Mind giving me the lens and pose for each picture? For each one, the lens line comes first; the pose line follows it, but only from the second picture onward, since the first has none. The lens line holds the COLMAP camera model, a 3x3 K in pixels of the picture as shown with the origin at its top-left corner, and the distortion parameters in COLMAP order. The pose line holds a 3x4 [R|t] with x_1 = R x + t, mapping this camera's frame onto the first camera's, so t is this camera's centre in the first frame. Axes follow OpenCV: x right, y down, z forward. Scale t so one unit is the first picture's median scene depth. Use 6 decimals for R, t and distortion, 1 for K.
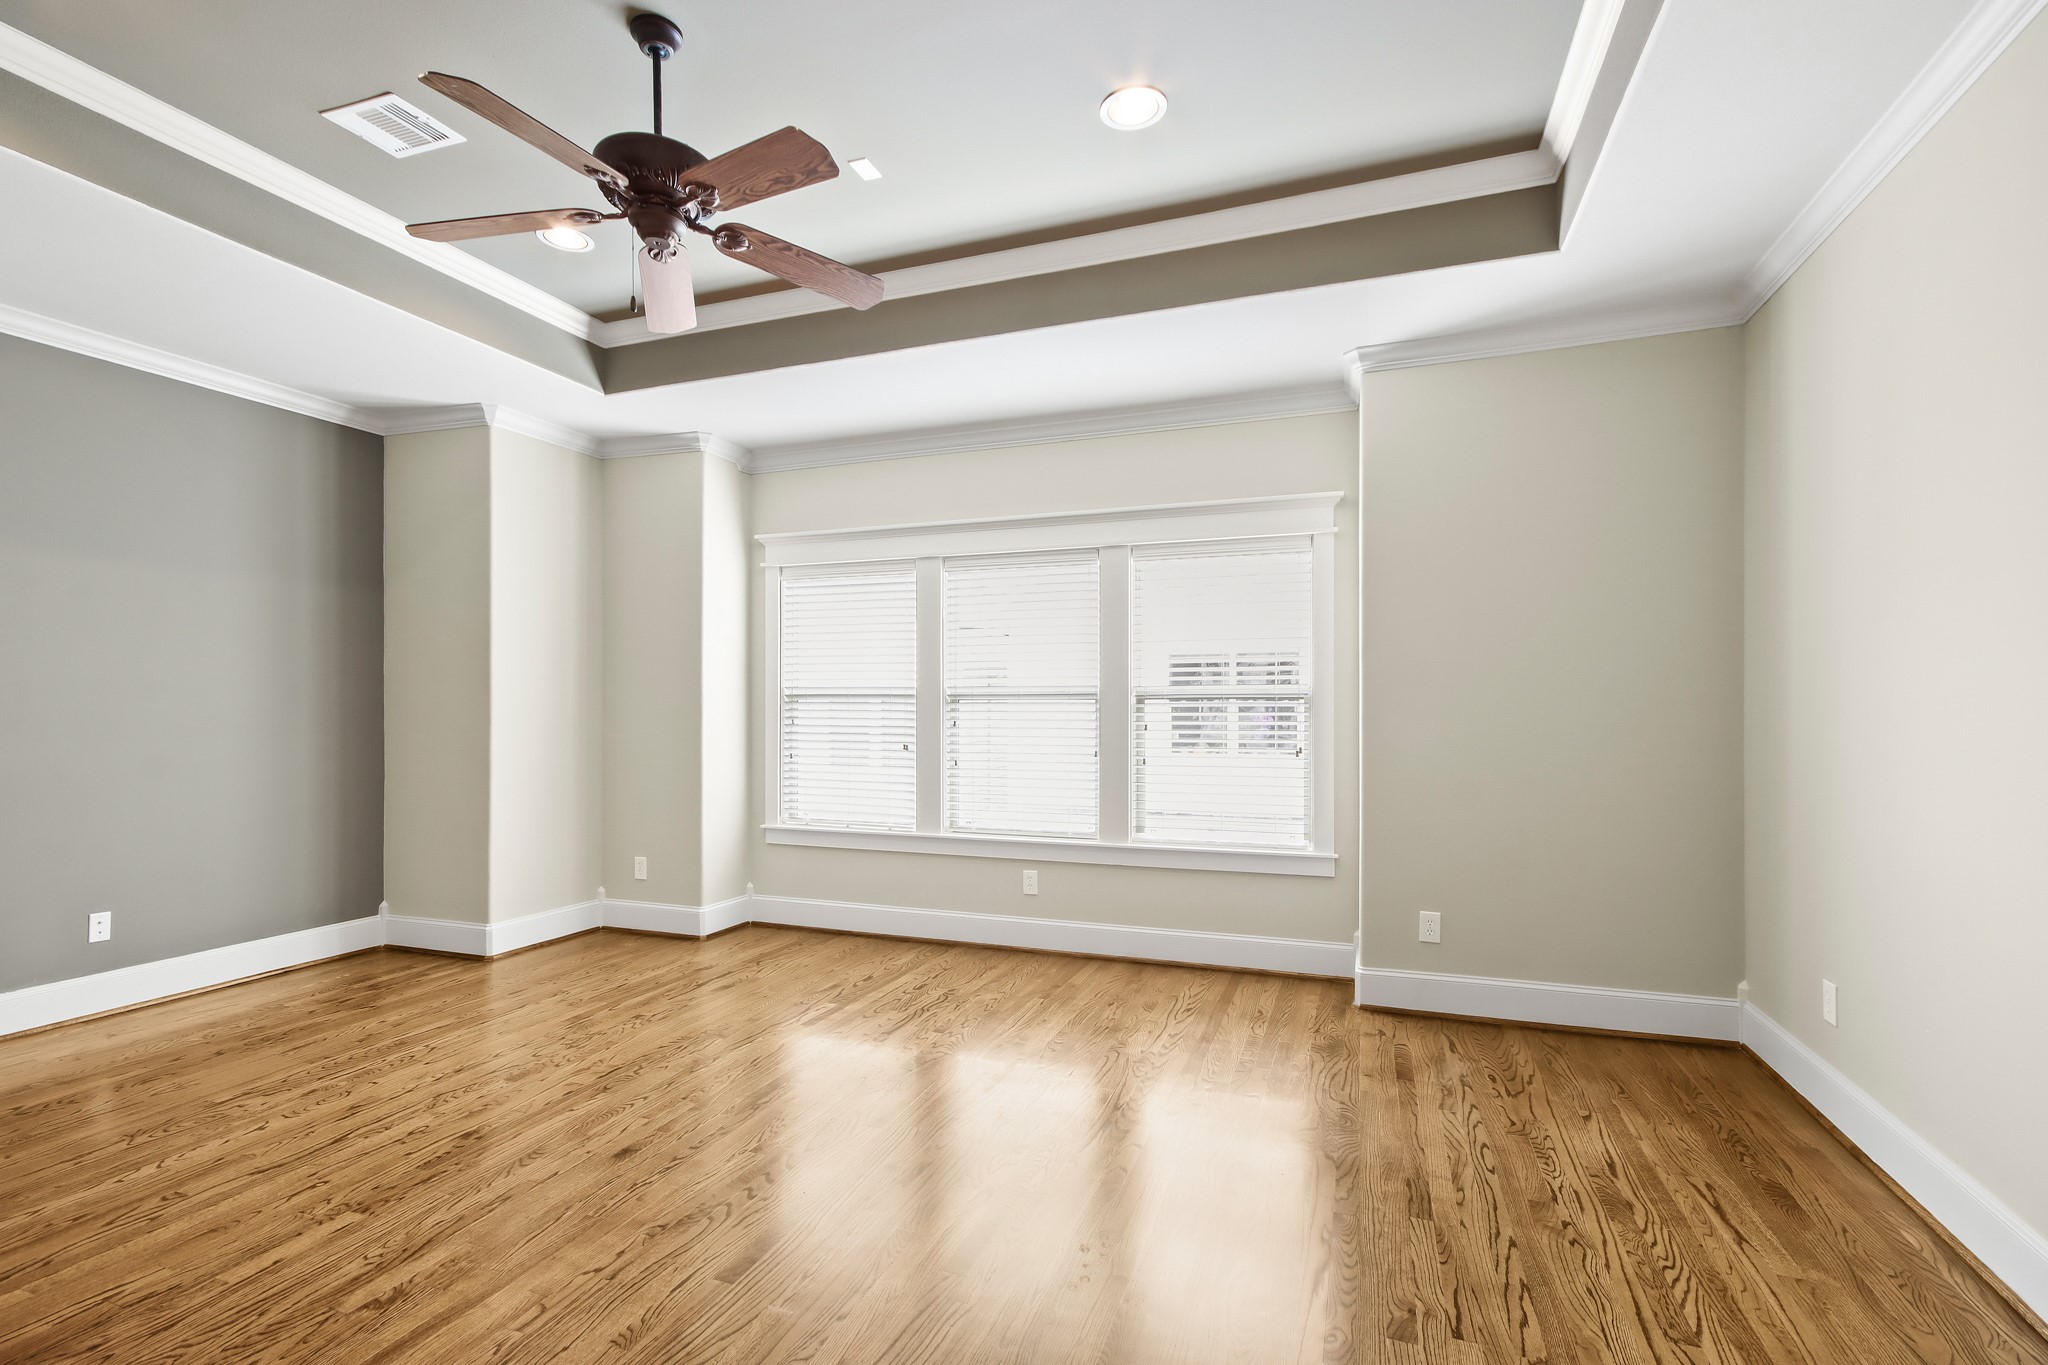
lens RADIAL K [[949.6, 0, 1020.9], [0, 949.6, 693.2], [0, 0, 1]] dist [0.016777, -0.000783]
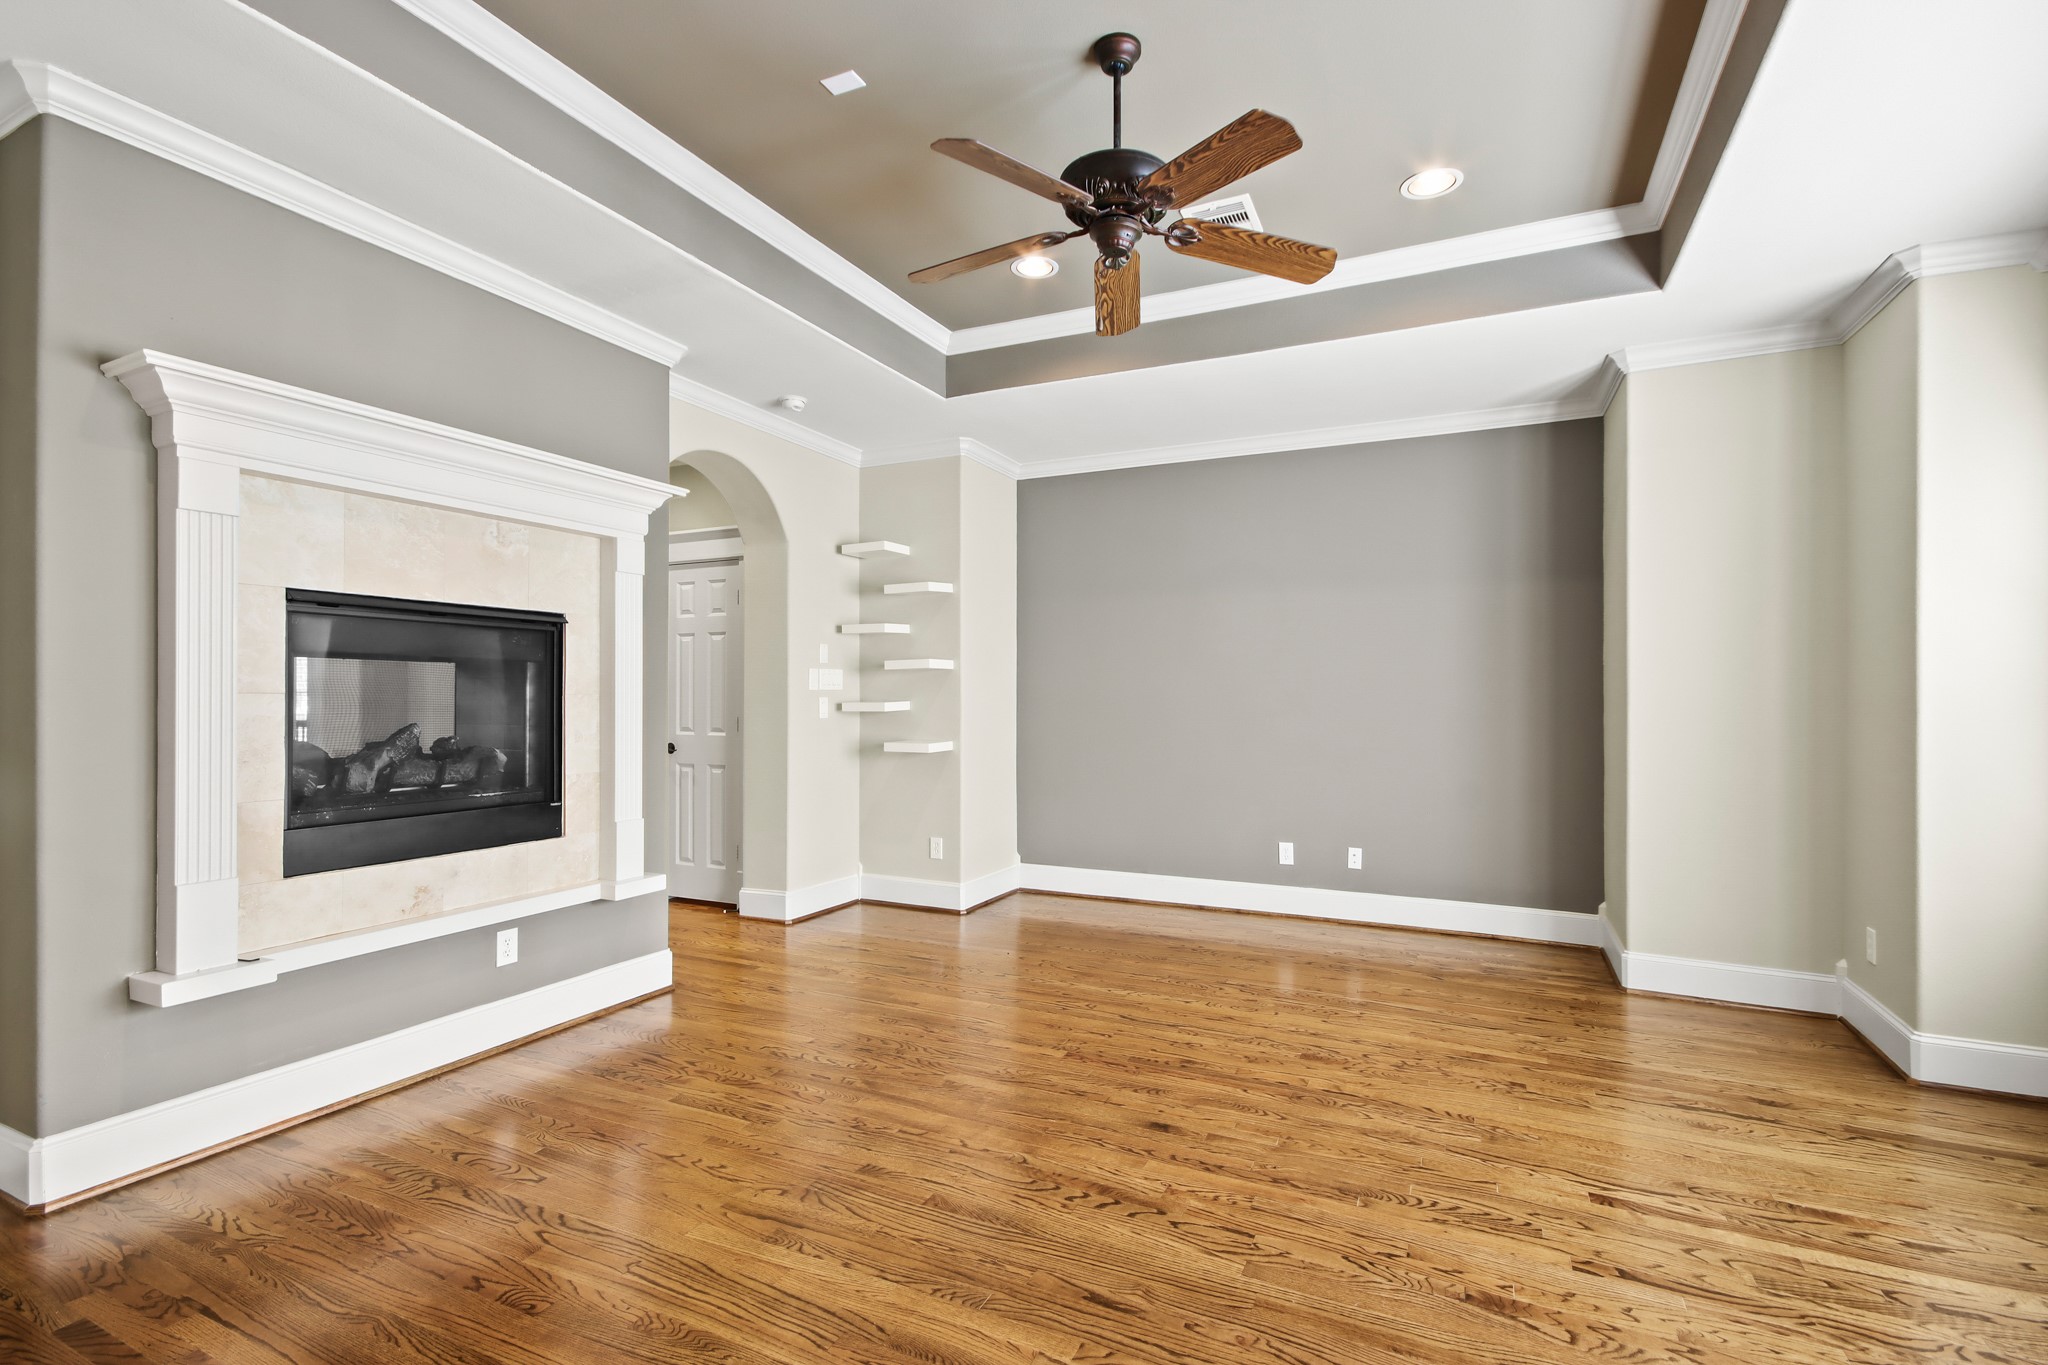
lens RADIAL K [[949.6, 0, 1020.9], [0, 949.6, 693.2], [0, 0, 1]] dist [0.016777, -0.000783]
pose [[-0.092030, -0.001997, -0.995754, 0.491247], [0.010189, 0.999944, -0.002947, 0.007312], [0.995704, -0.010417, -0.092005, 0.733005]]
